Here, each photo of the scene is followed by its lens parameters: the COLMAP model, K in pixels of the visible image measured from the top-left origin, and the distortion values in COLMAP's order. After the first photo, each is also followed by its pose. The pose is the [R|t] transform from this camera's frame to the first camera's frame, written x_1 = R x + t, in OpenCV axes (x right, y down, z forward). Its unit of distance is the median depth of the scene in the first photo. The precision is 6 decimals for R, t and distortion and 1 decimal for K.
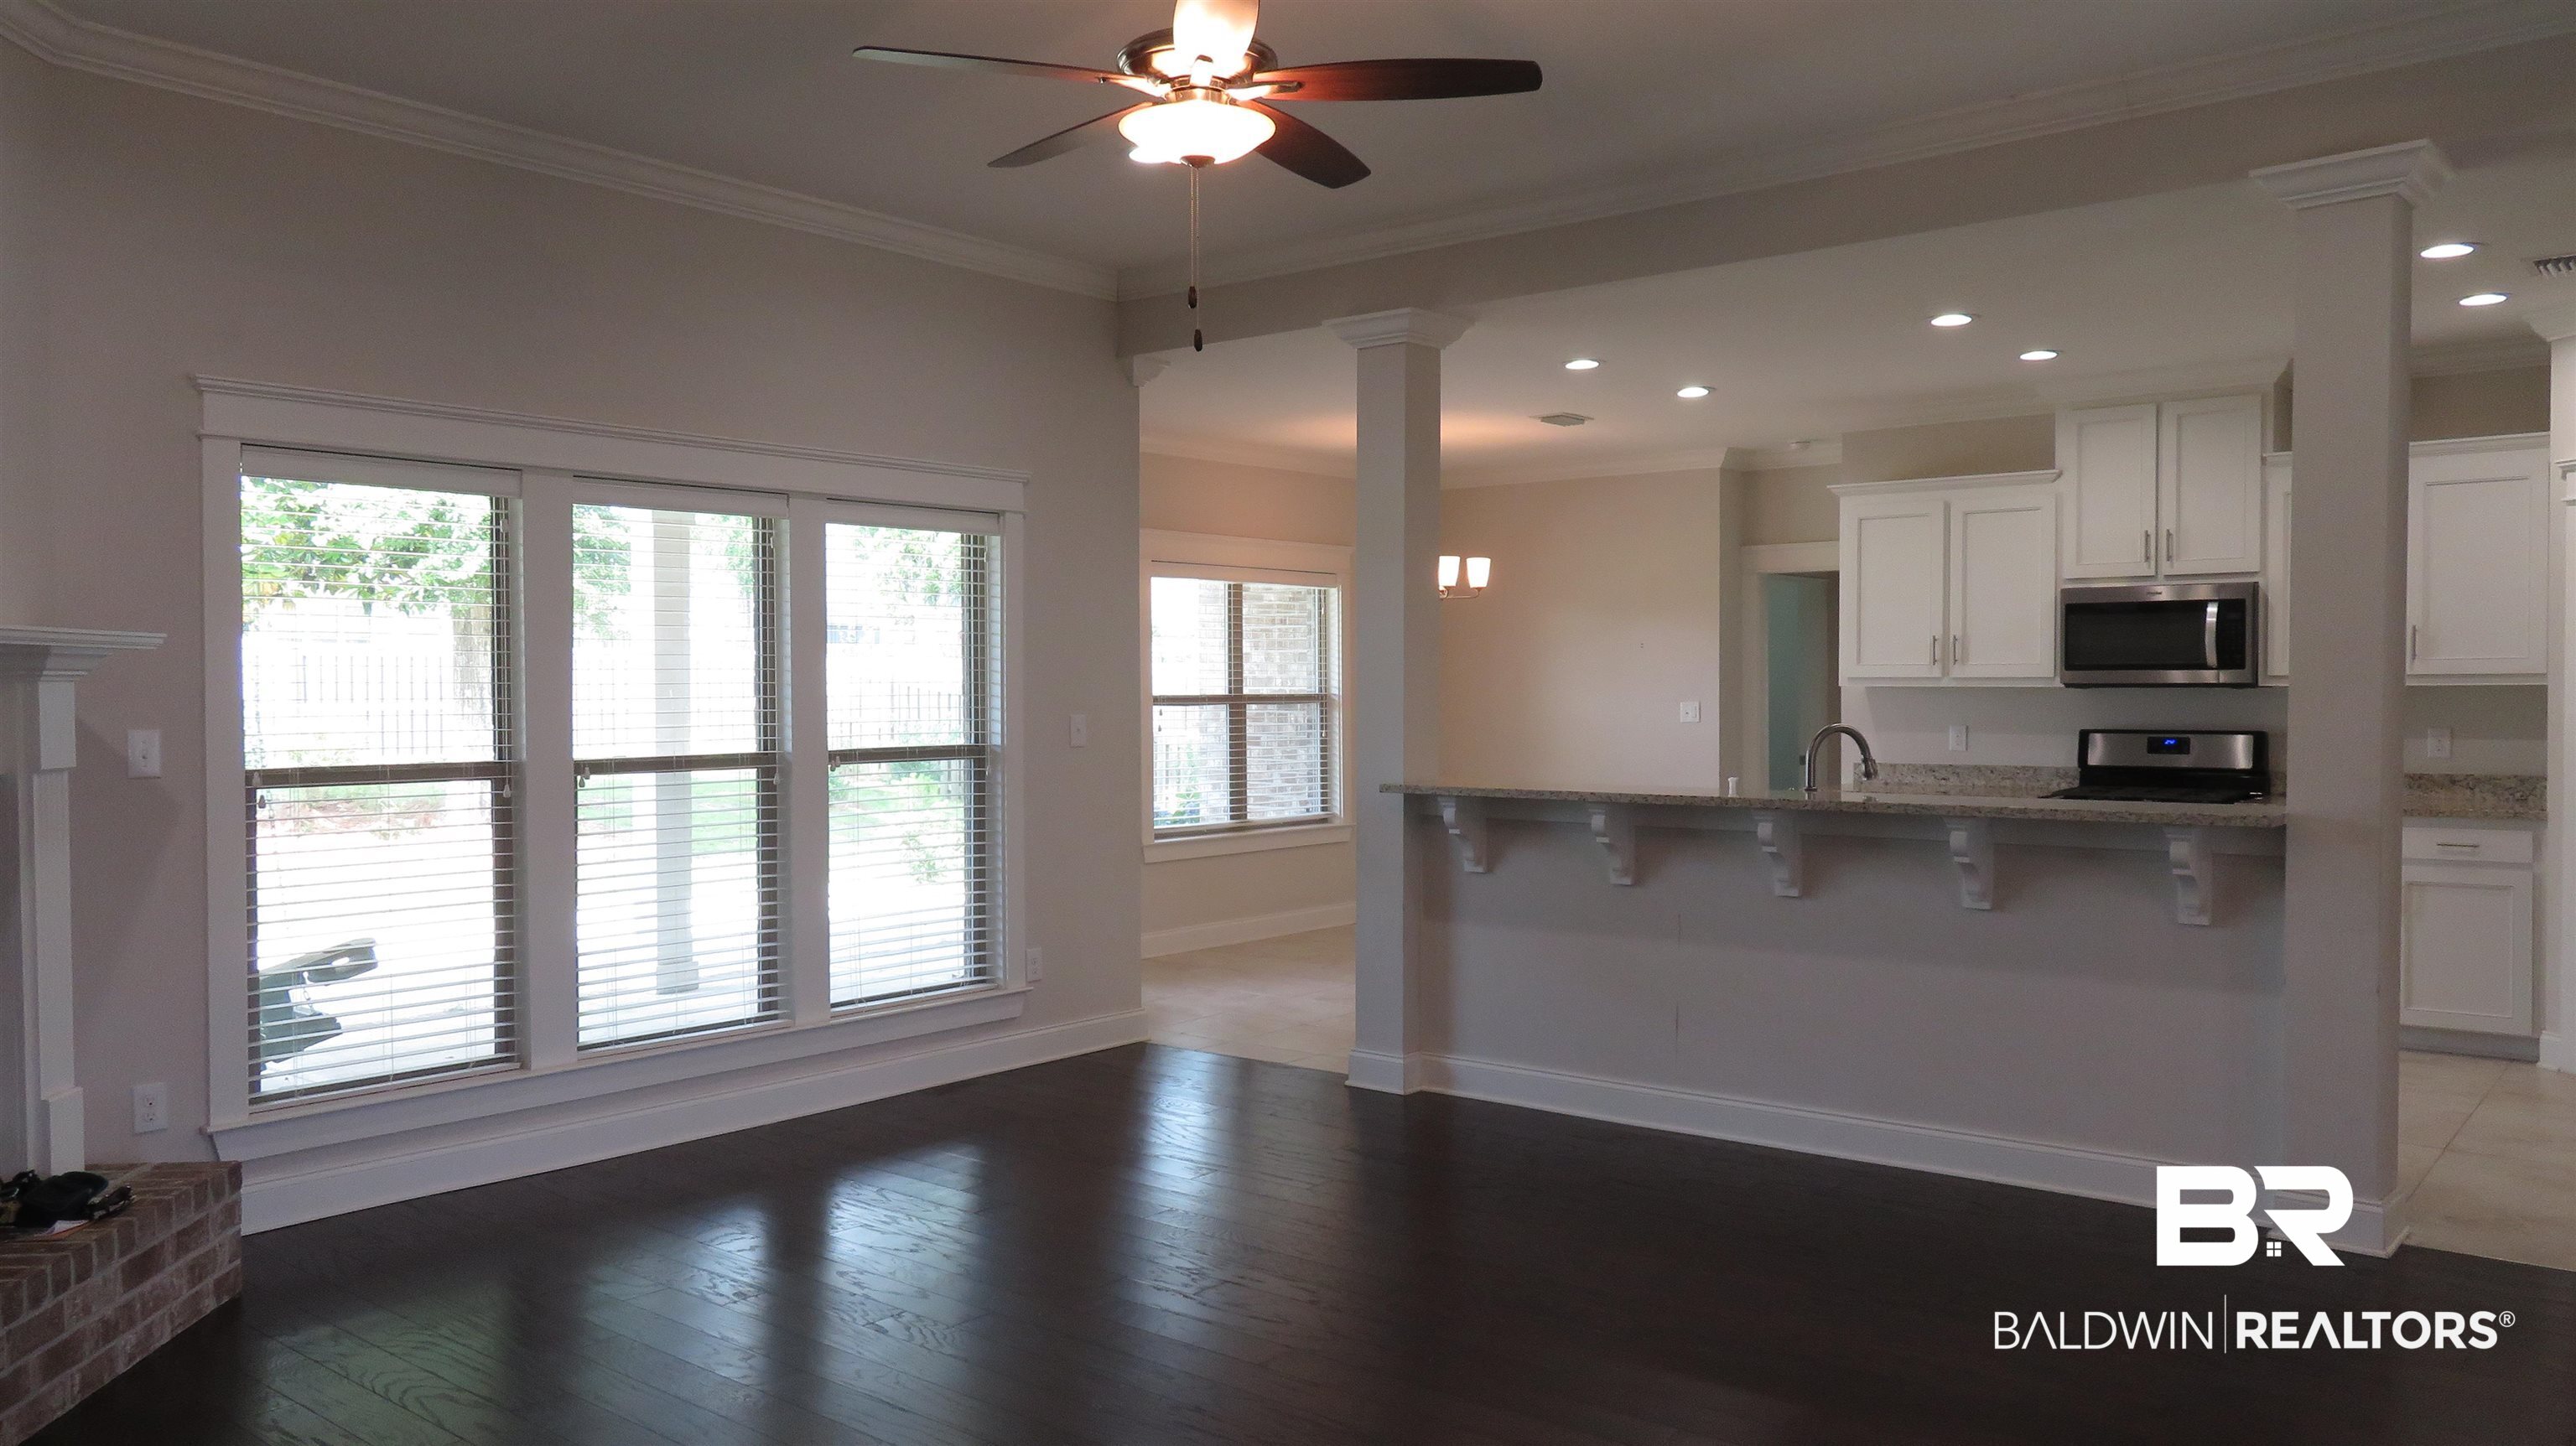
lens RADIAL K [[1835.7, 0, 1288.0], [0, 1835.7, 723.0], [0, 0, 1]] dist [-0.022611, 0.009224]
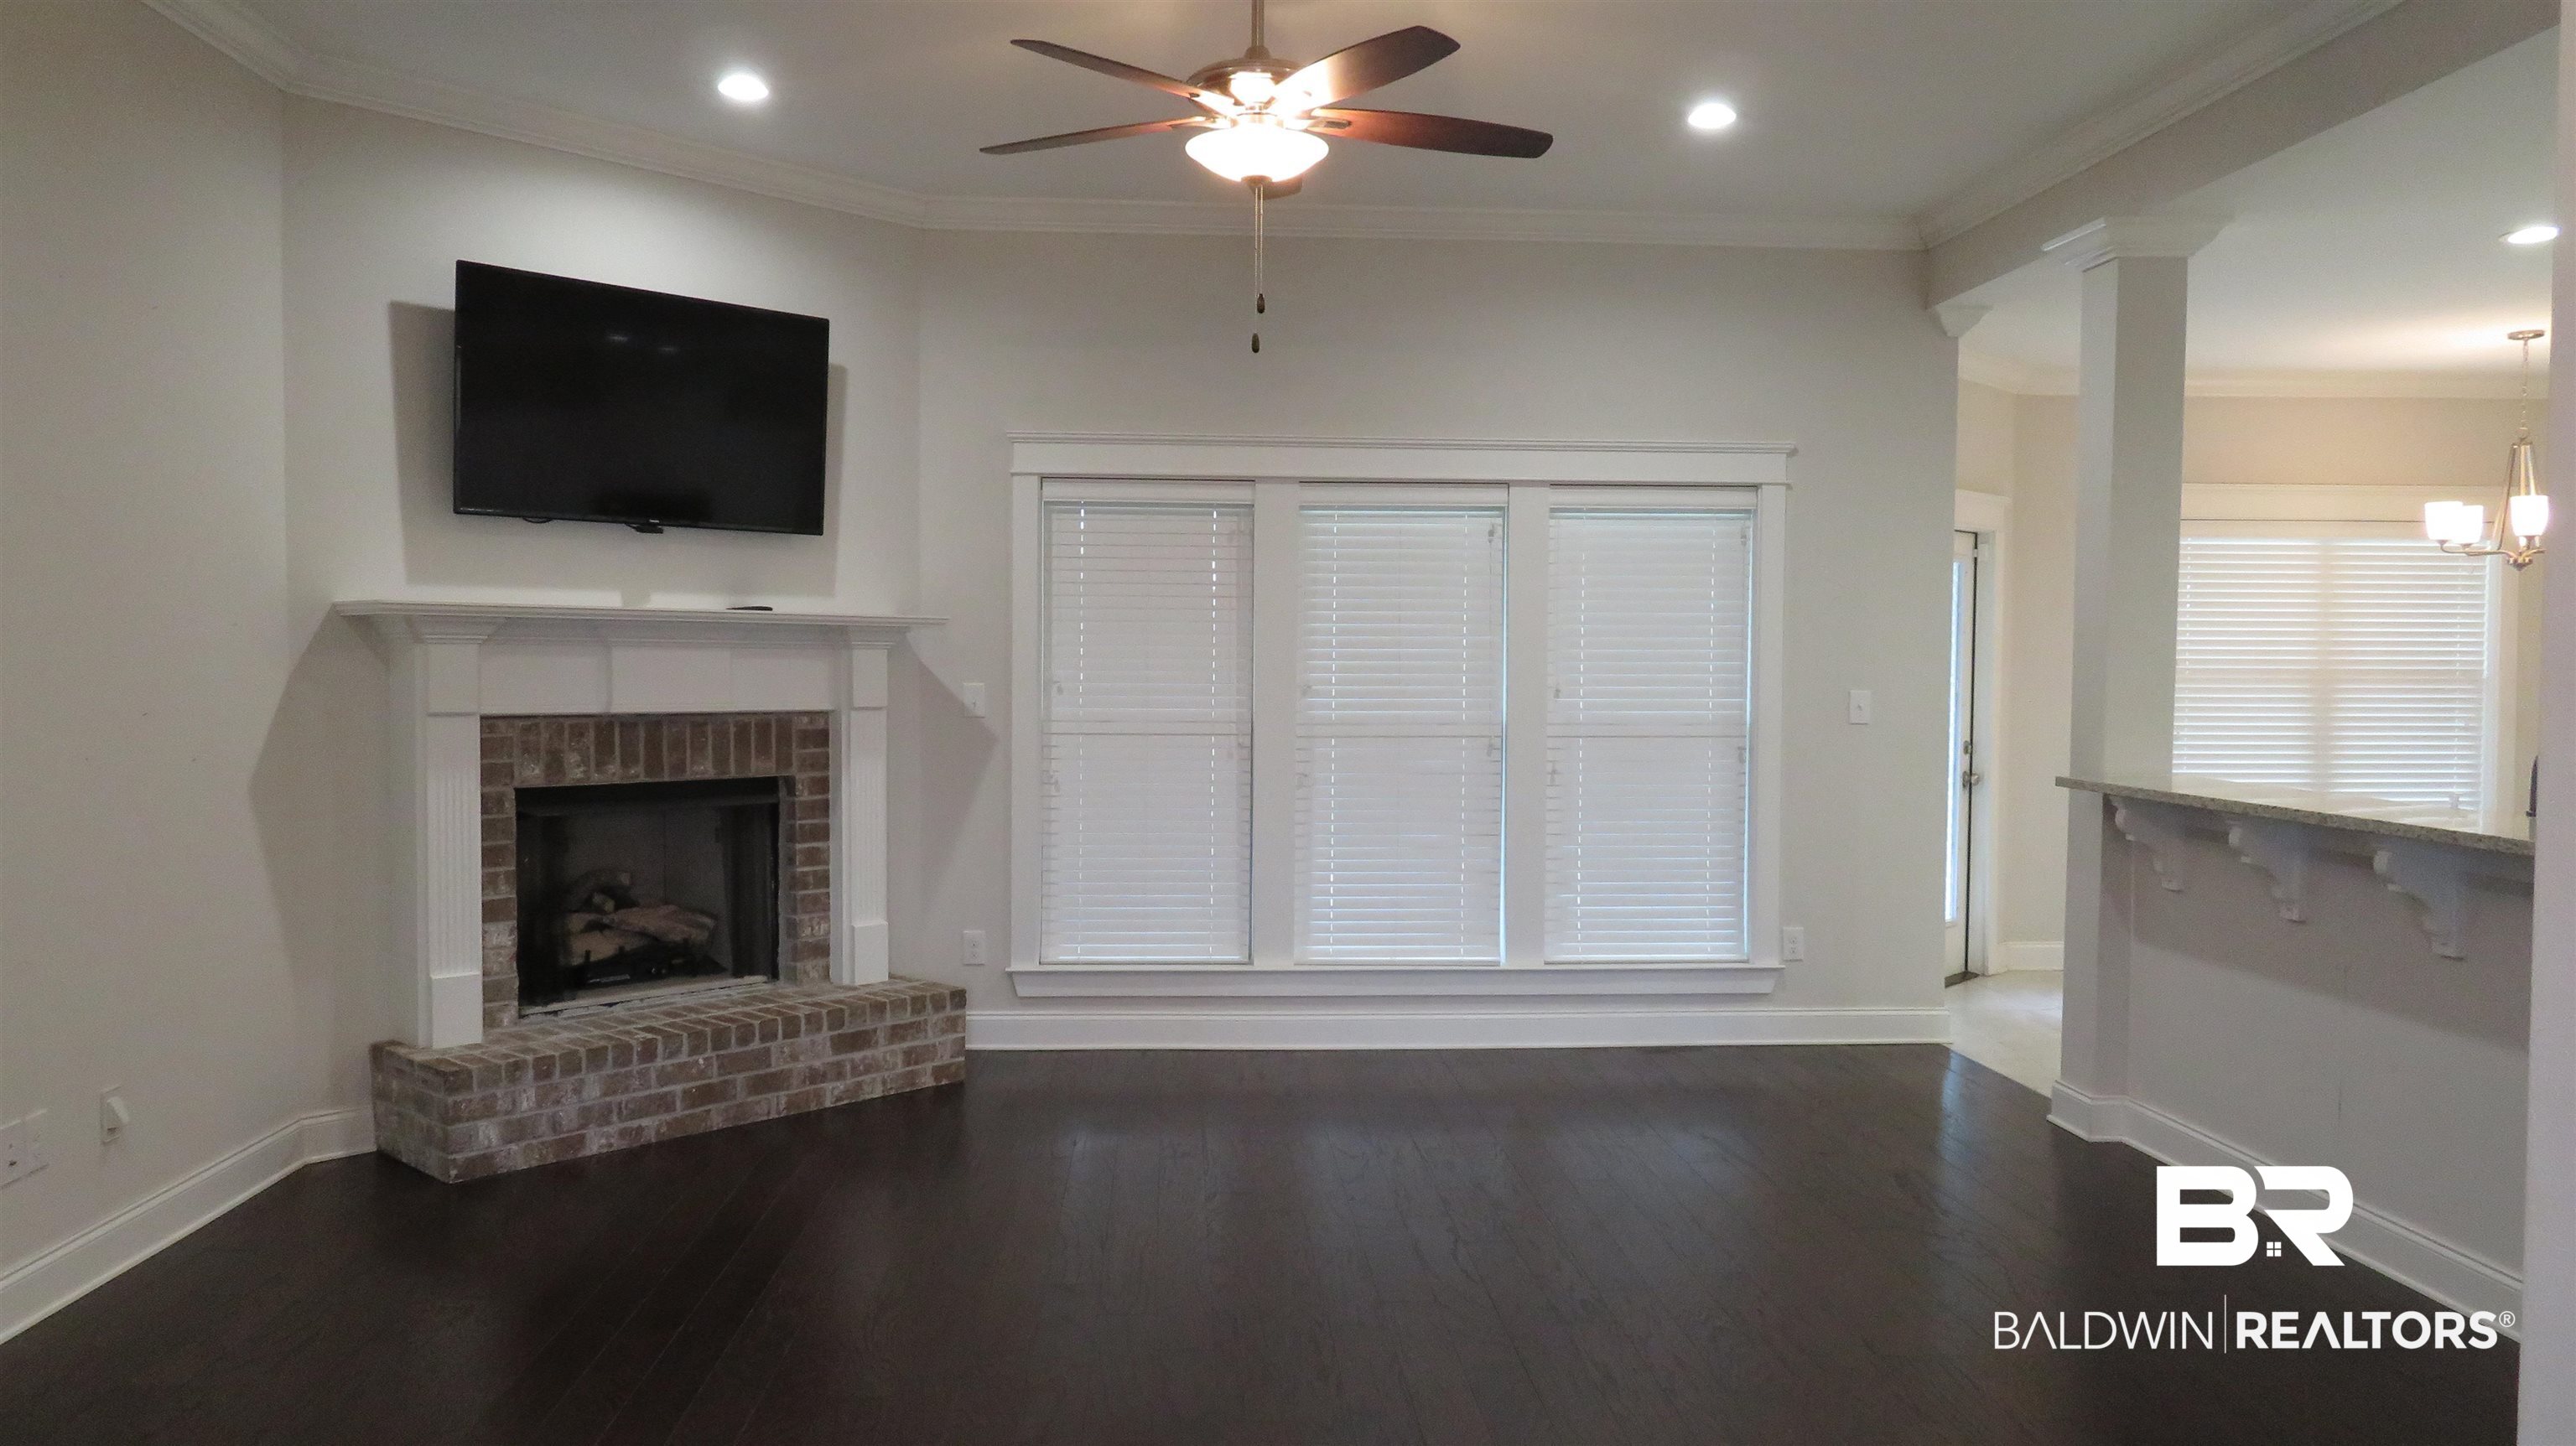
lens RADIAL K [[1835.7, 0, 1288.0], [0, 1835.7, 723.0], [0, 0, 1]] dist [-0.022611, 0.009224]
pose [[0.680557, 0.034330, -0.731891, 0.671657], [-0.024258, 0.999410, 0.024321, -0.006767], [0.732294, 0.001202, 0.680988, 0.227023]]
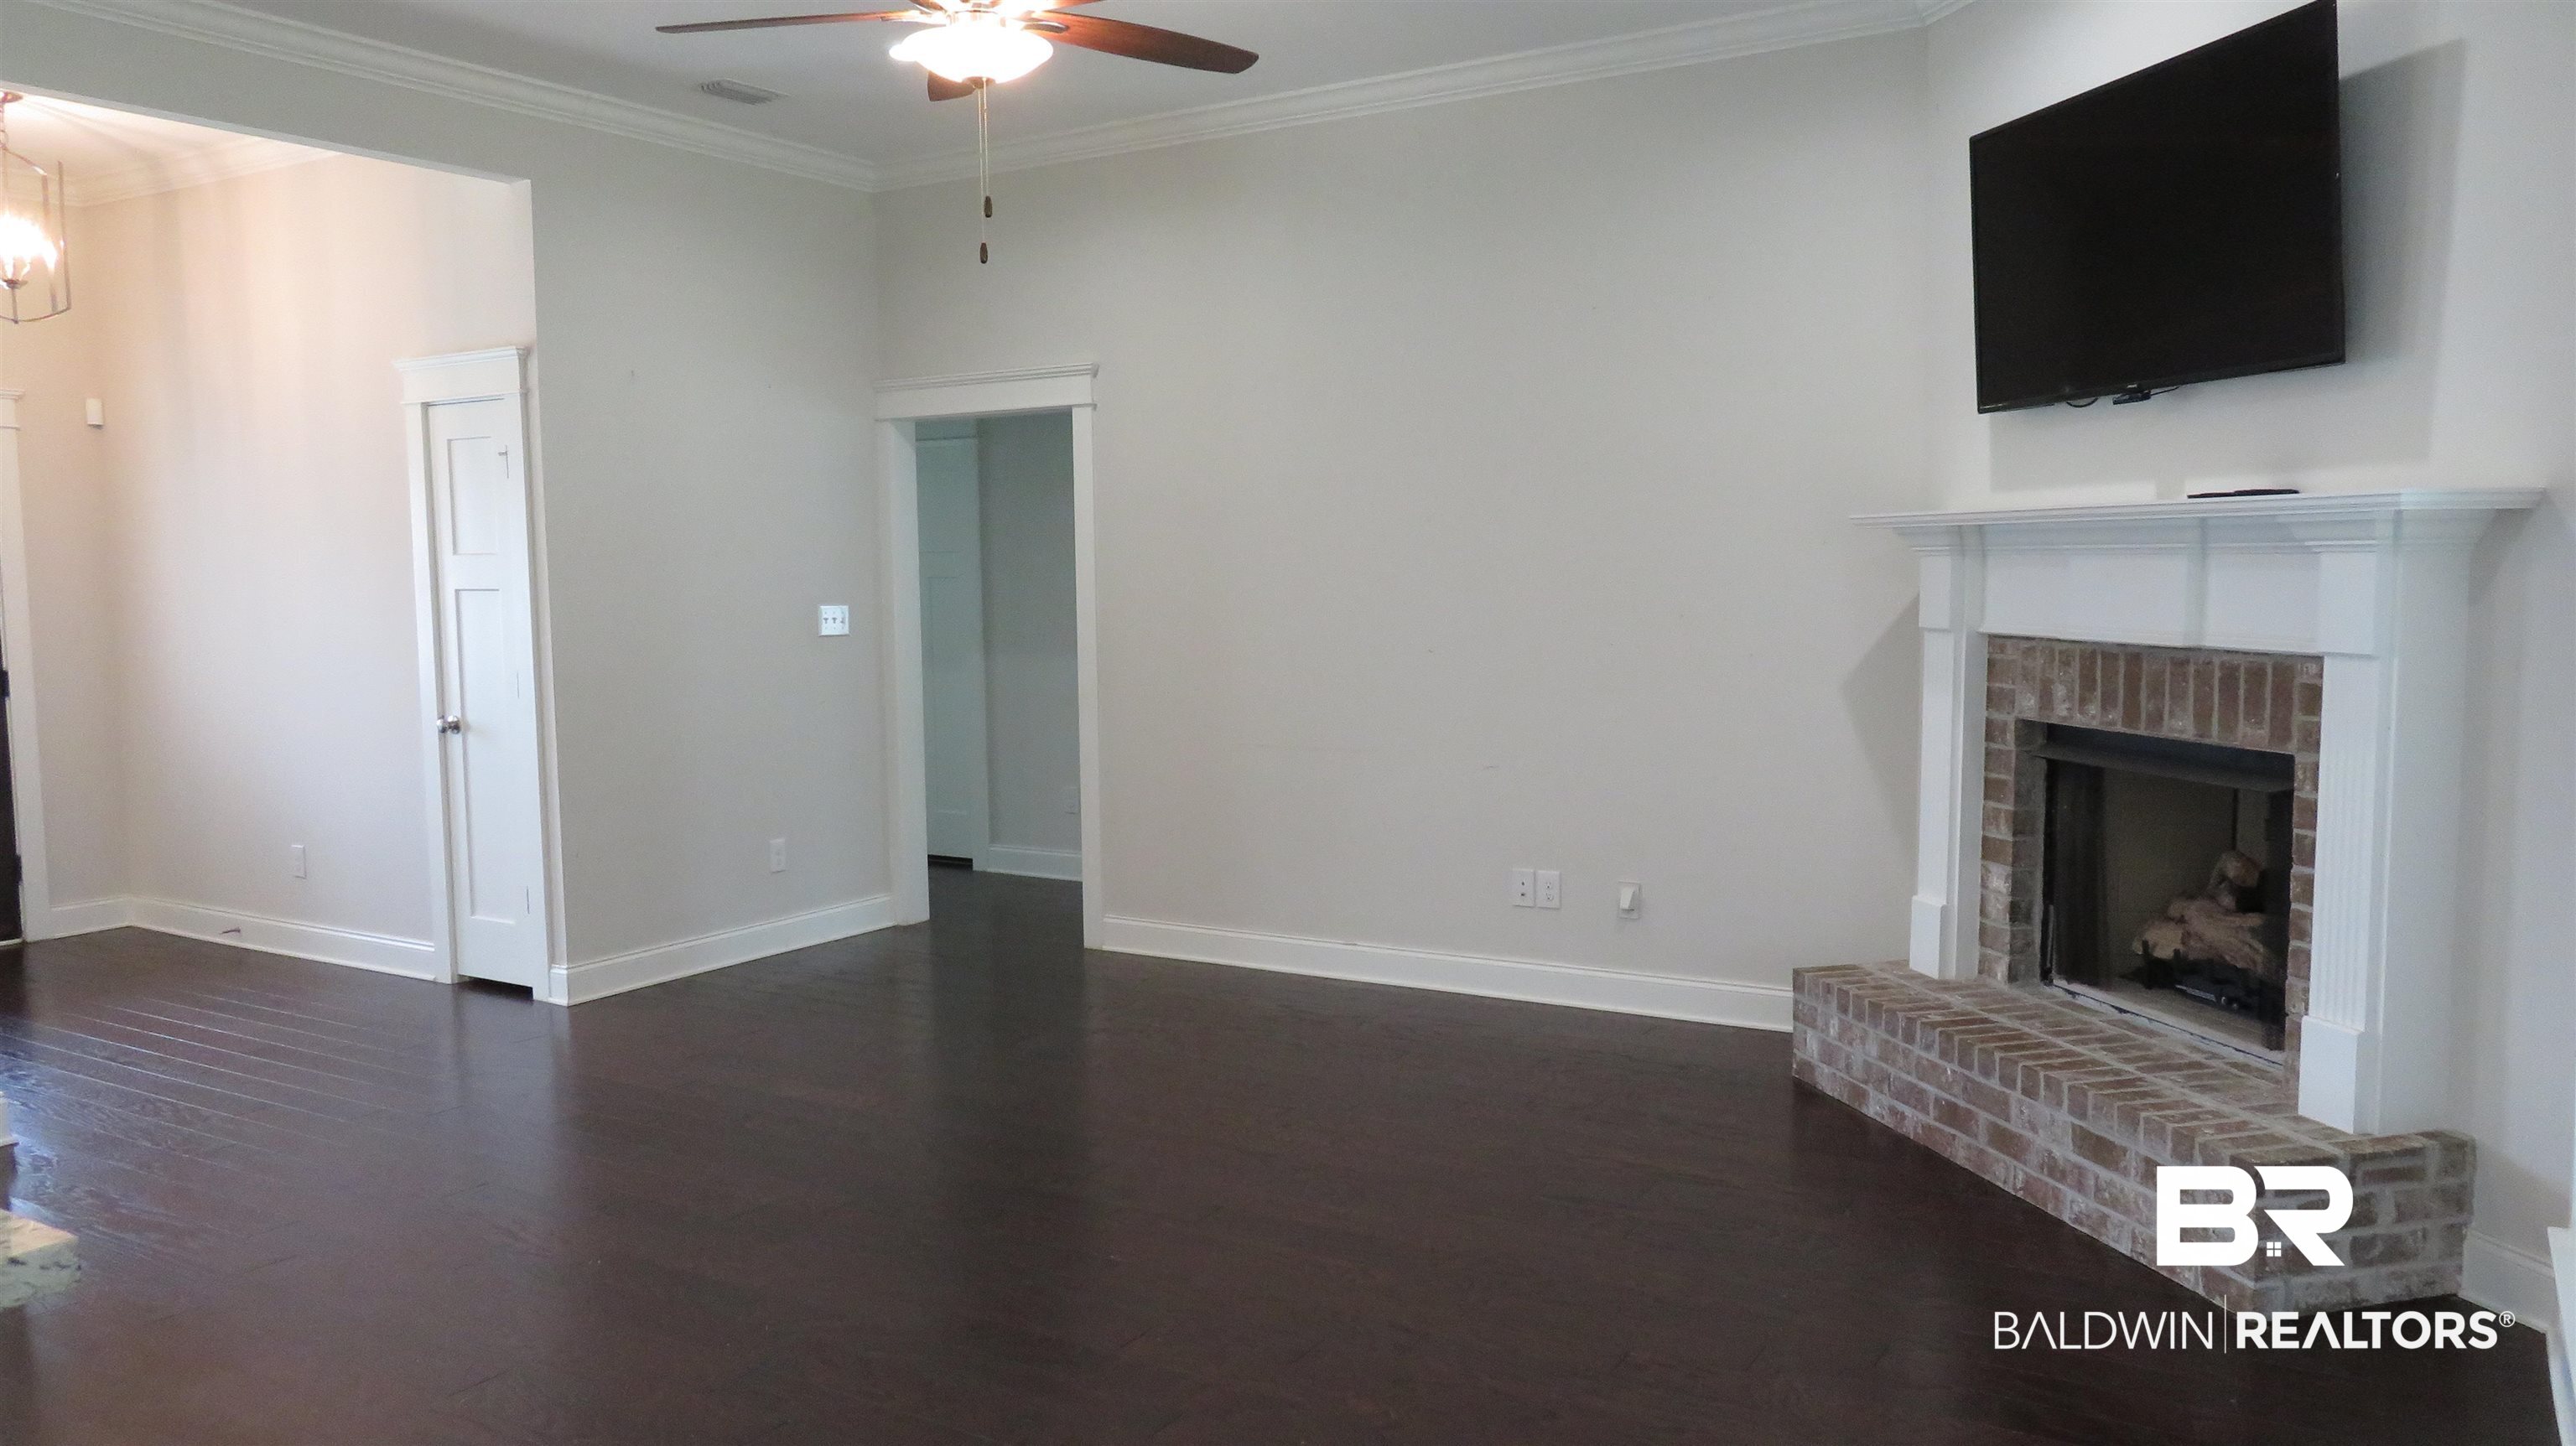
lens RADIAL K [[1835.7, 0, 1288.0], [0, 1835.7, 723.0], [0, 0, 1]] dist [-0.022611, 0.009224]
pose [[-0.989852, 0.028239, -0.139265, -0.057778], [0.013384, 0.994226, 0.106473, -0.041433], [0.141468, 0.103529, -0.984514, 1.807284]]
